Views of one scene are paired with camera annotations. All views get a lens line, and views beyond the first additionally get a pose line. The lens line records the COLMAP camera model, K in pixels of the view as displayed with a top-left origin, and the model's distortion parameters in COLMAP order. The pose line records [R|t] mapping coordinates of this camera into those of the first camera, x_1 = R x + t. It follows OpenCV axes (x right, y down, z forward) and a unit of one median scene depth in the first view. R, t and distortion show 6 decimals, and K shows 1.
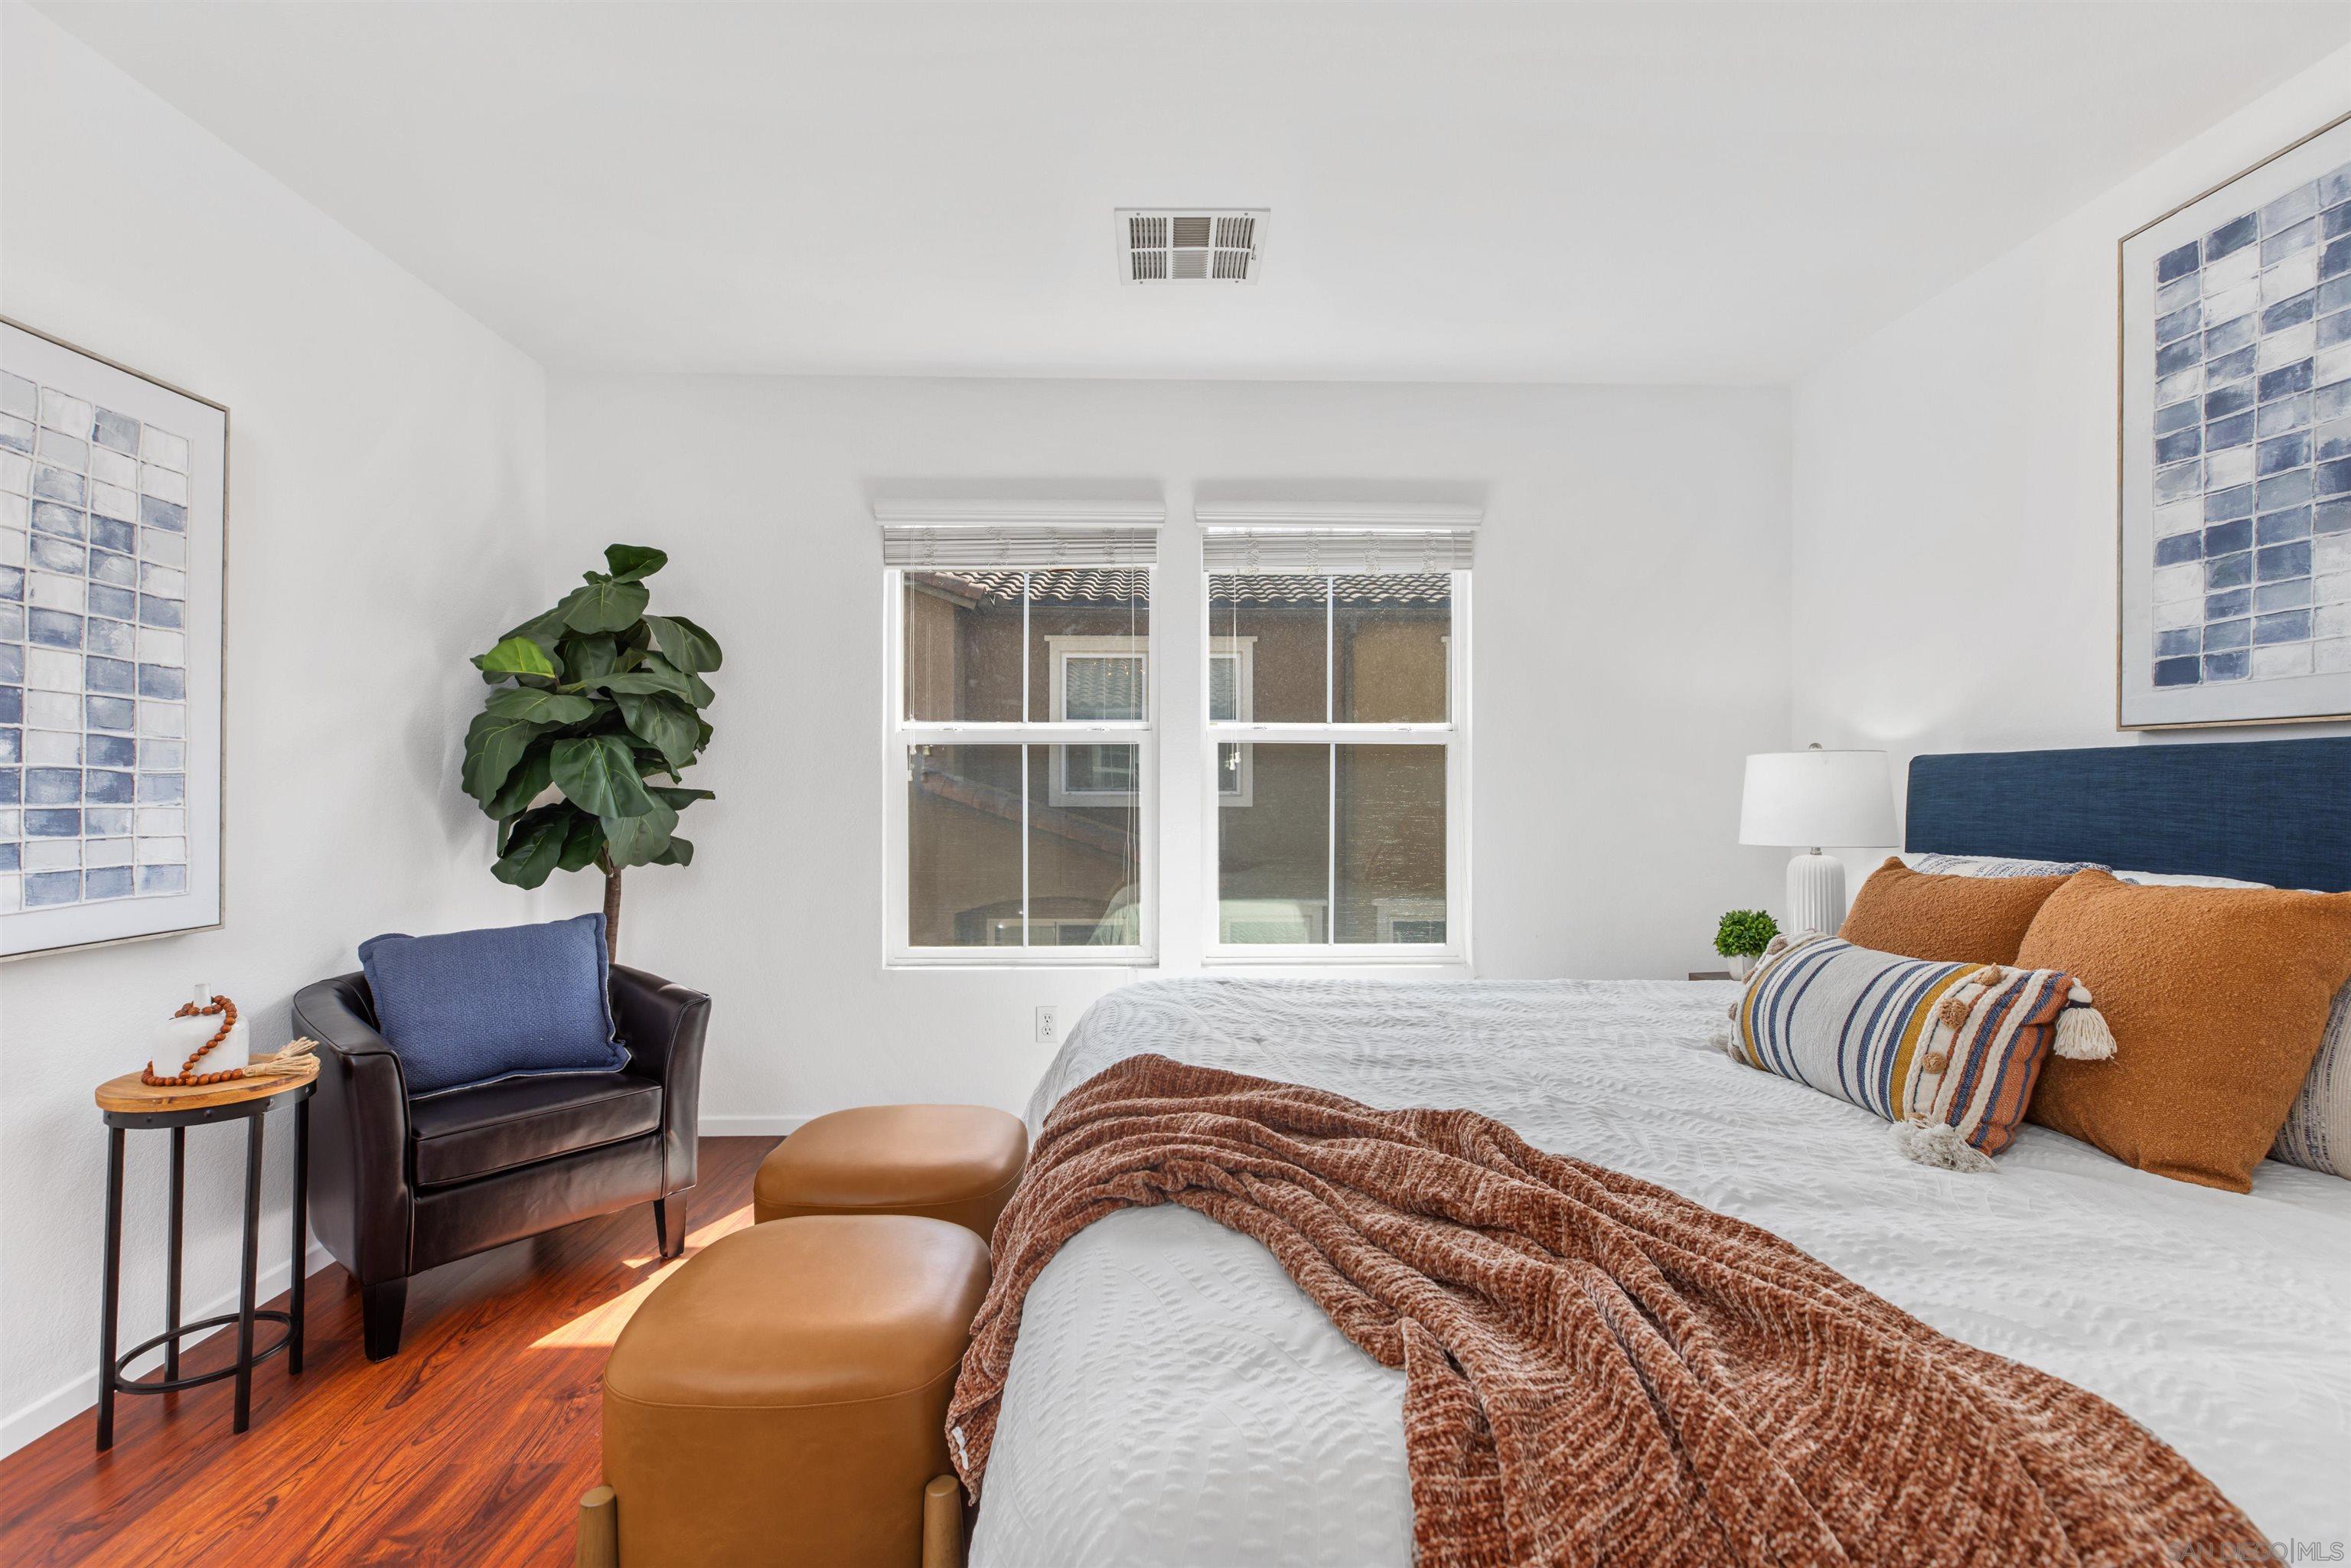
lens RADIAL K [[1074.6, 0, 1176.2], [0, 1074.6, 780.7], [0, 0, 1]] dist [0.007048, -0.000415]
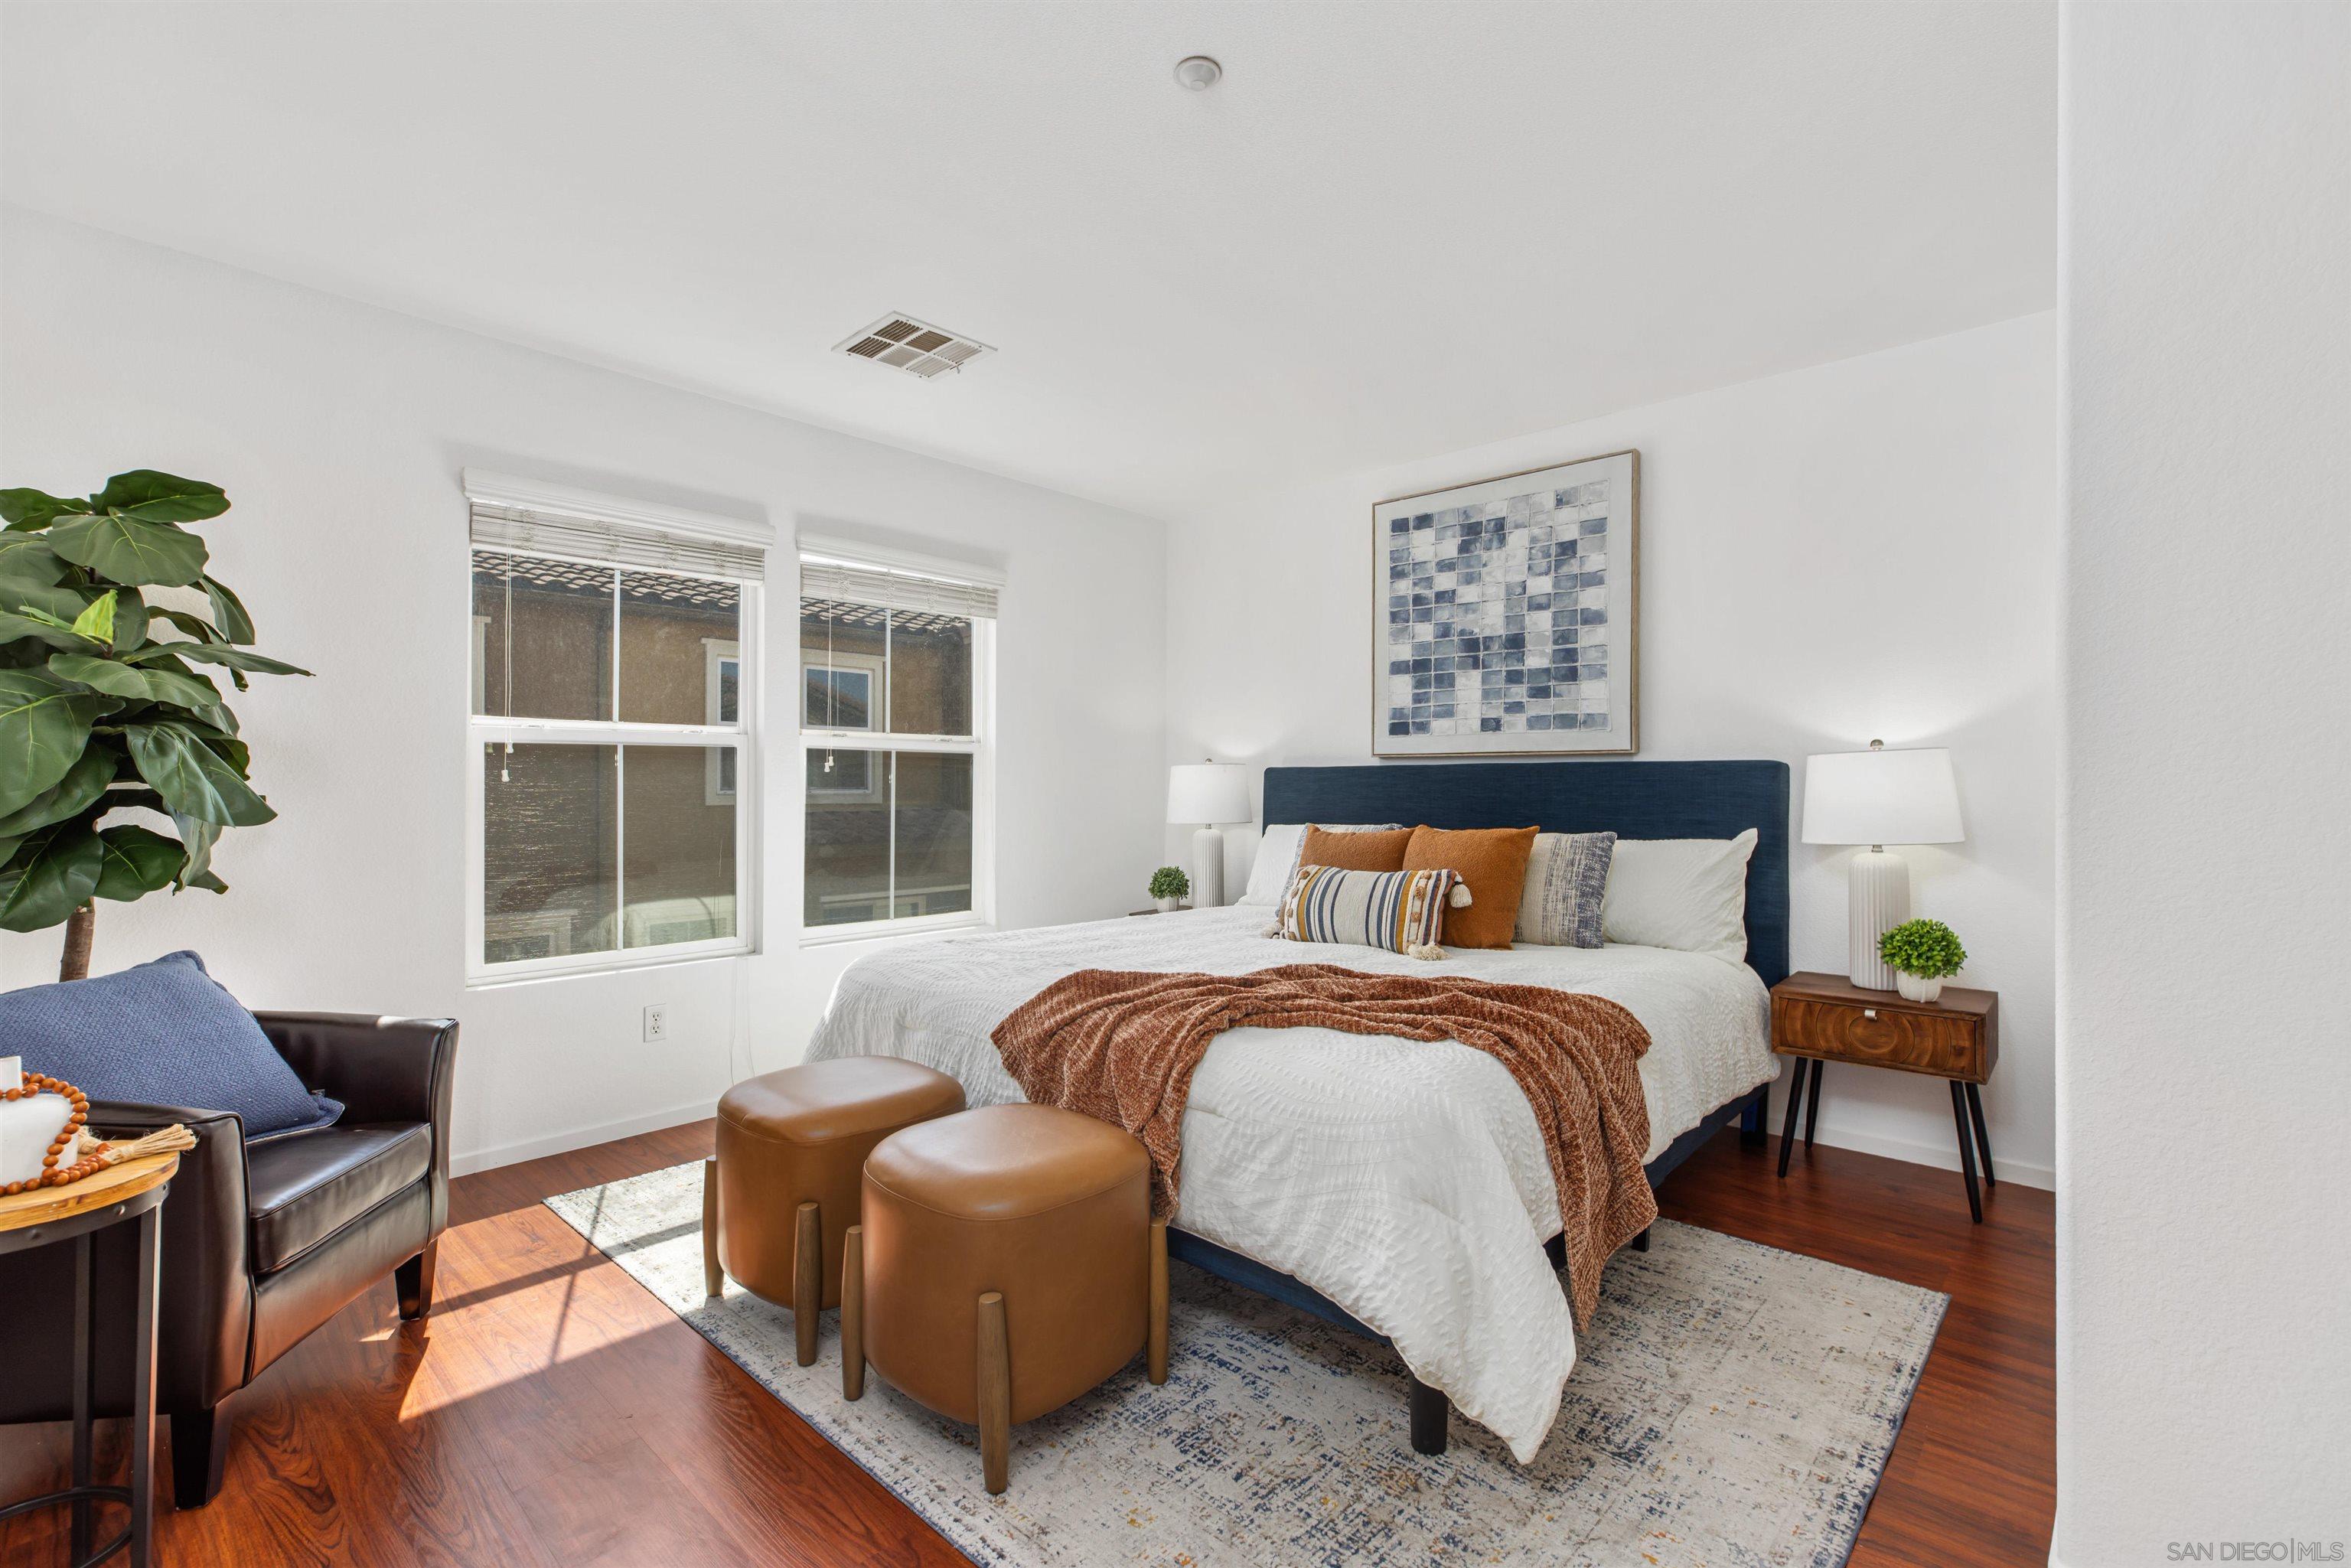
lens RADIAL K [[1074.6, 0, 1168.5], [0, 1074.6, 780.7], [0, 0, 1]] dist [0.007048, -0.000415]
pose [[0.690713, 0.002351, 0.723125, -0.792579], [-0.001738, 0.999997, -0.001591, -0.000078], [-0.723126, -0.000158, 0.690716, -0.068107]]
